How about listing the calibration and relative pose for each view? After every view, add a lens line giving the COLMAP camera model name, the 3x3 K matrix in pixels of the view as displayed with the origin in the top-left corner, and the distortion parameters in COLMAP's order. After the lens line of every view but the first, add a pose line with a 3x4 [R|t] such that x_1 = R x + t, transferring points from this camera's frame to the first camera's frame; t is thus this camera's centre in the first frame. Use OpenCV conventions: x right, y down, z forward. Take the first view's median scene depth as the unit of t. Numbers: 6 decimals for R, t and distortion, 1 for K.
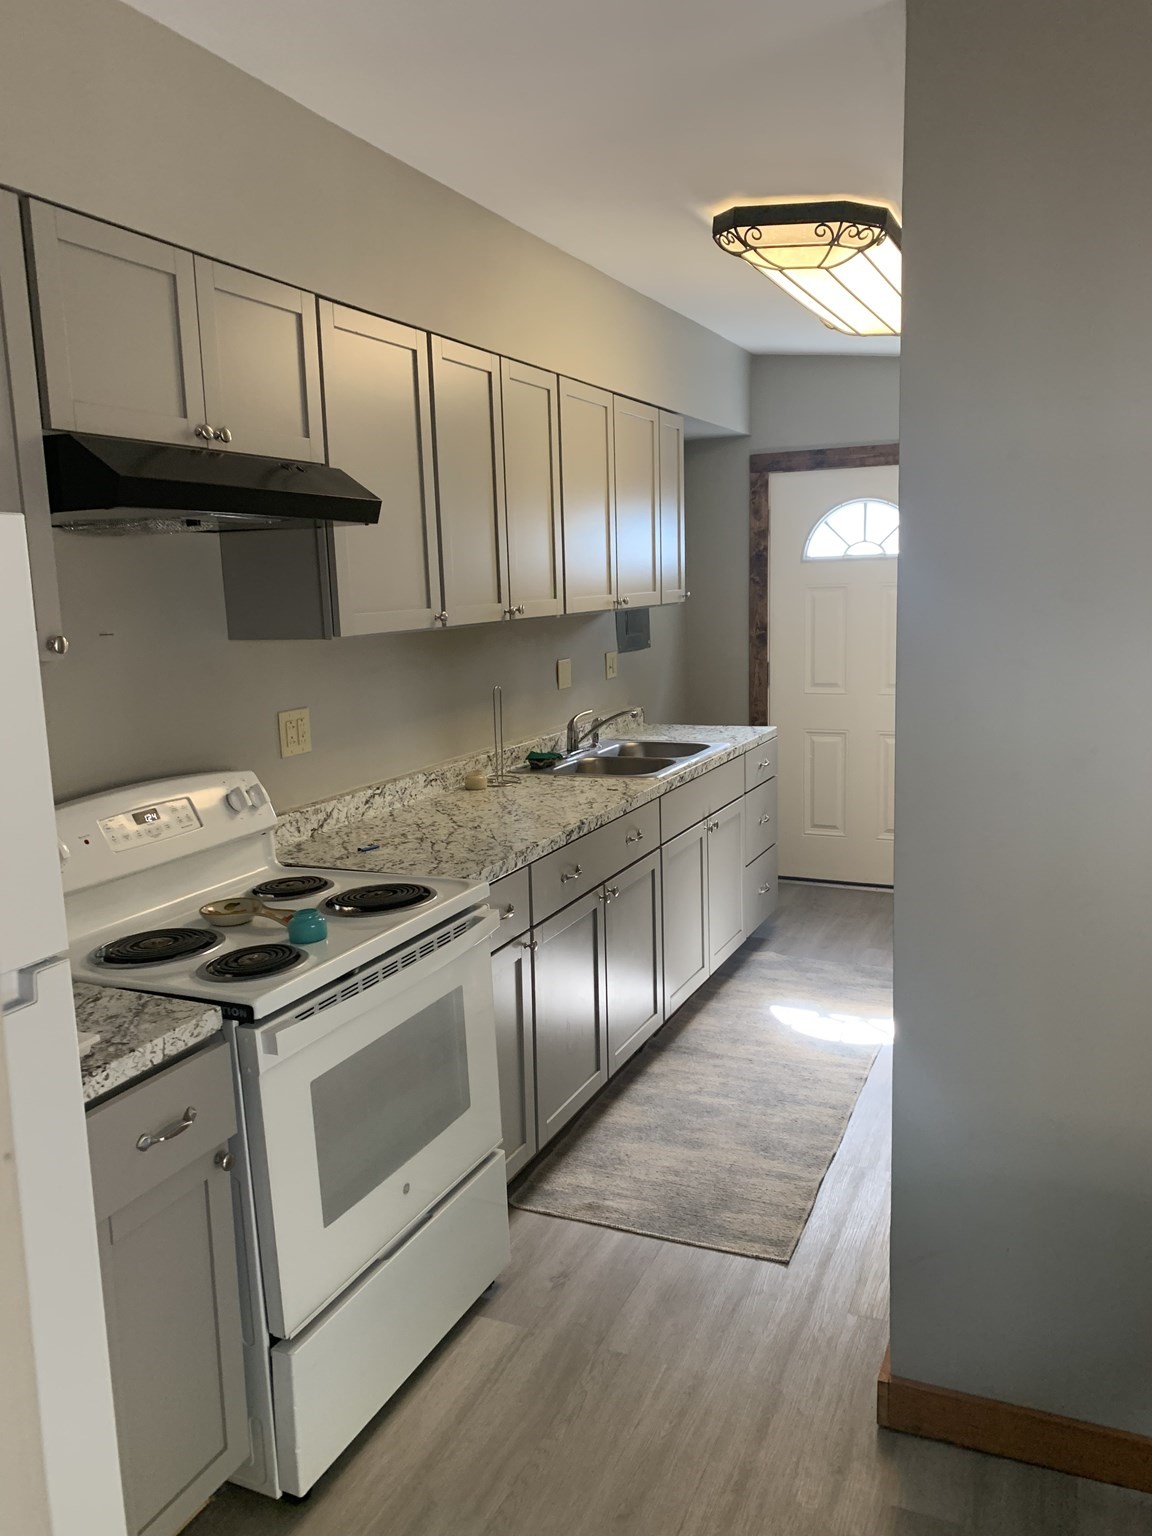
lens RADIAL K [[1194.2, 0, 577.4], [0, 1194.2, 756.4], [0, 0, 1]] dist [0.017561, -0.027787]
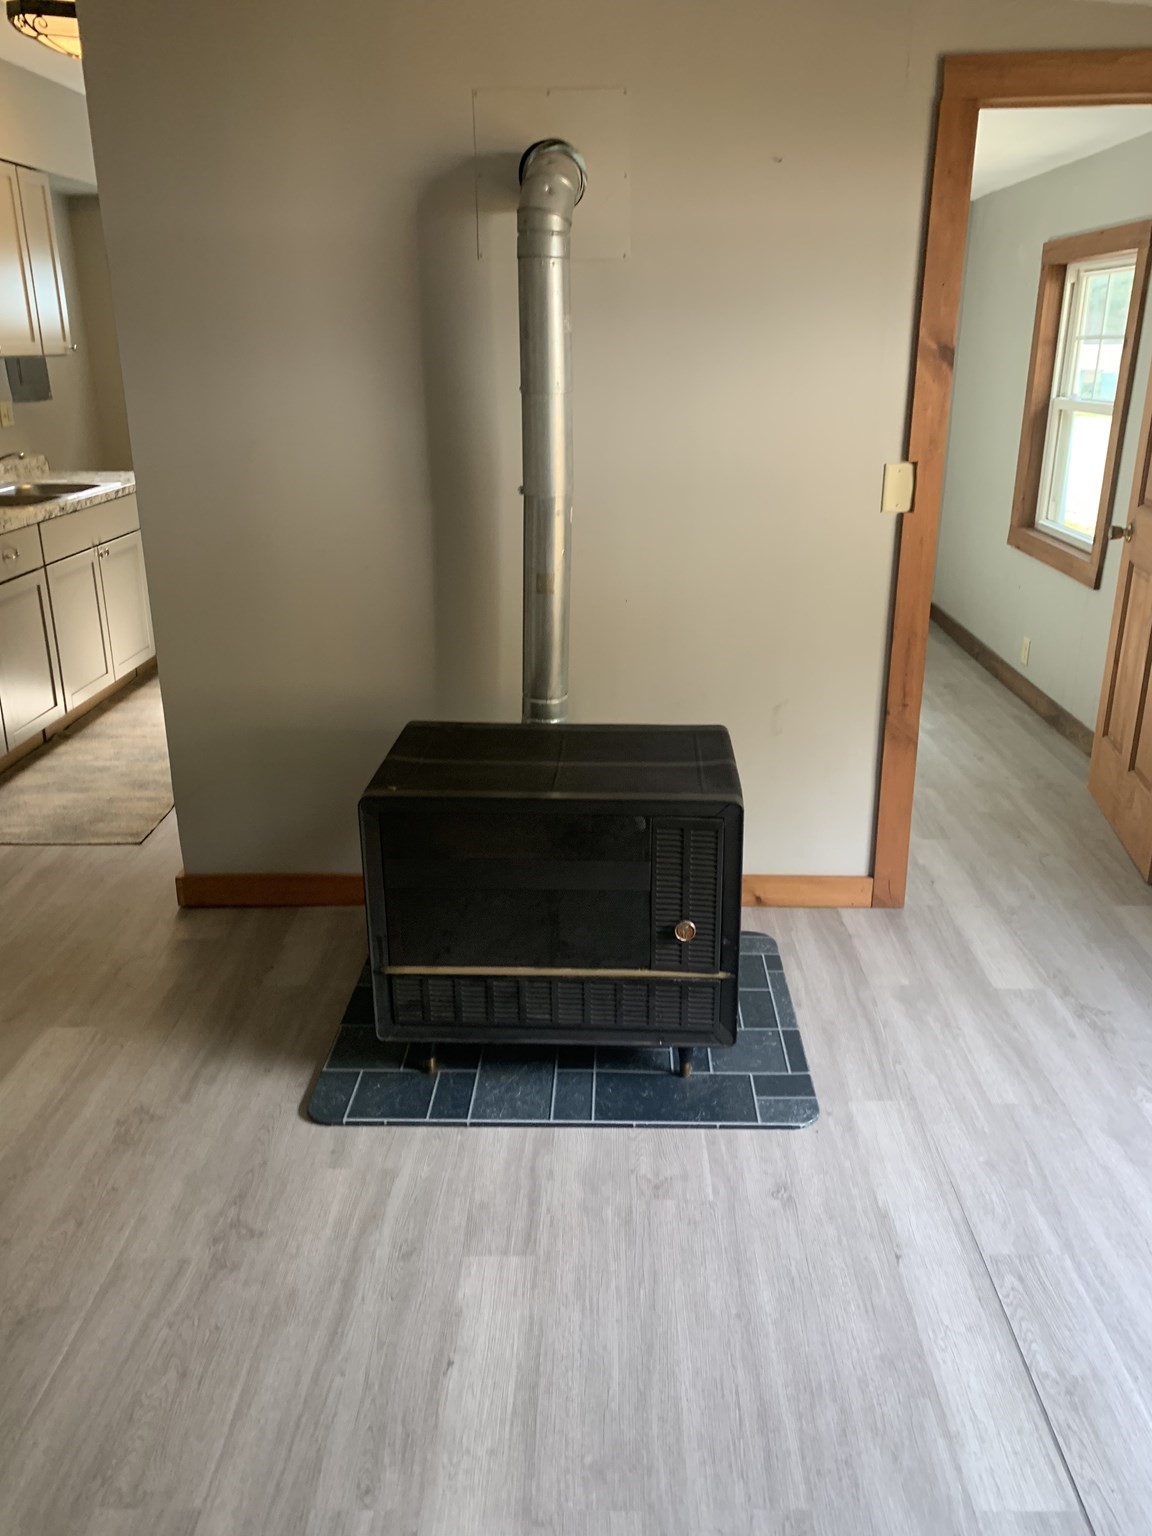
lens RADIAL K [[1194.2, 0, 583.5], [0, 1194.2, 759.7], [0, 0, 1]] dist [0.017561, -0.027787]
pose [[0.922712, -0.107649, 0.370155, 0.135492], [0.037652, 0.980794, 0.191379, 0.074284], [-0.383648, -0.162651, 0.909043, -0.415602]]
